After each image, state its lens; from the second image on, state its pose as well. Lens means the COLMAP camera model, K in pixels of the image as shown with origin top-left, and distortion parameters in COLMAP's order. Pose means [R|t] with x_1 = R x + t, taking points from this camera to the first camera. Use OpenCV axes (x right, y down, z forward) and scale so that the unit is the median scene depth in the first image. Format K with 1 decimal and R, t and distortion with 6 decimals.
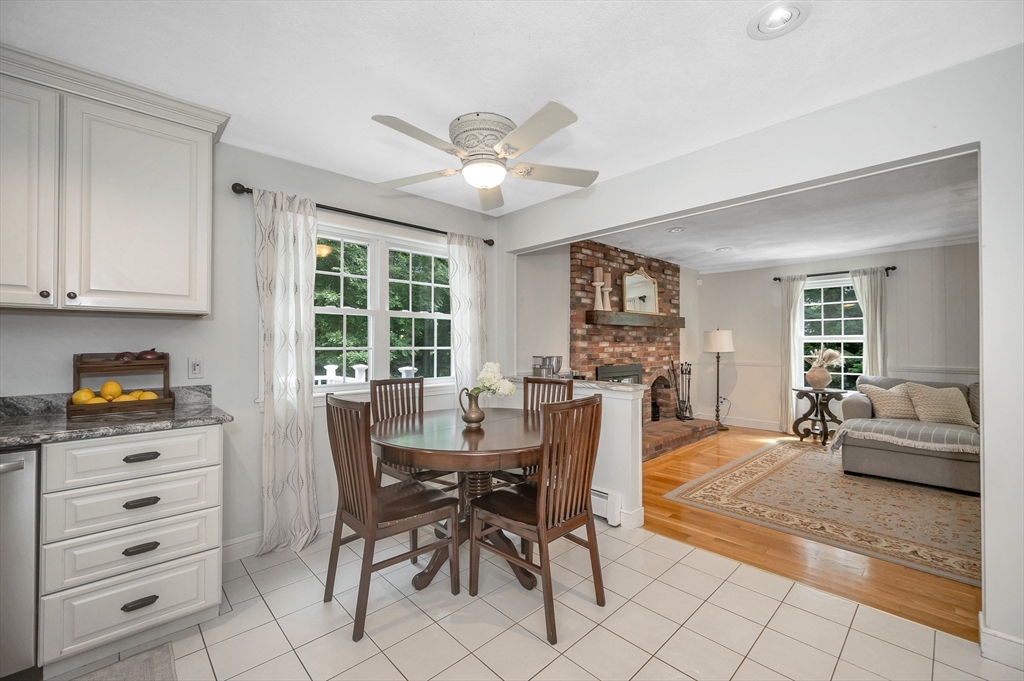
lens RADIAL K [[418.0, 0, 506.1], [0, 418.0, 345.8], [0, 0, 1]] dist [0.000190, -0.000686]
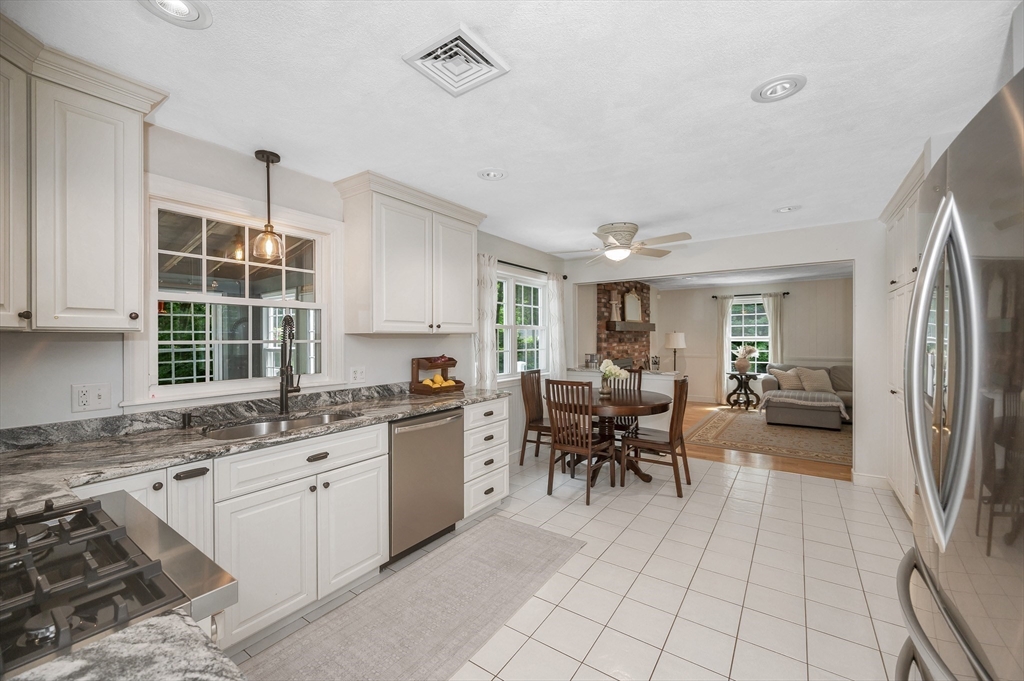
lens RADIAL K [[418.0, 0, 494.5], [0, 418.0, 344.2], [0, 0, 1]] dist [0.000190, -0.000686]
pose [[0.980616, -0.009112, 0.195728, -0.434173], [0.006917, 0.999905, 0.011894, -0.023439], [-0.195818, -0.010309, 0.980586, -0.300250]]
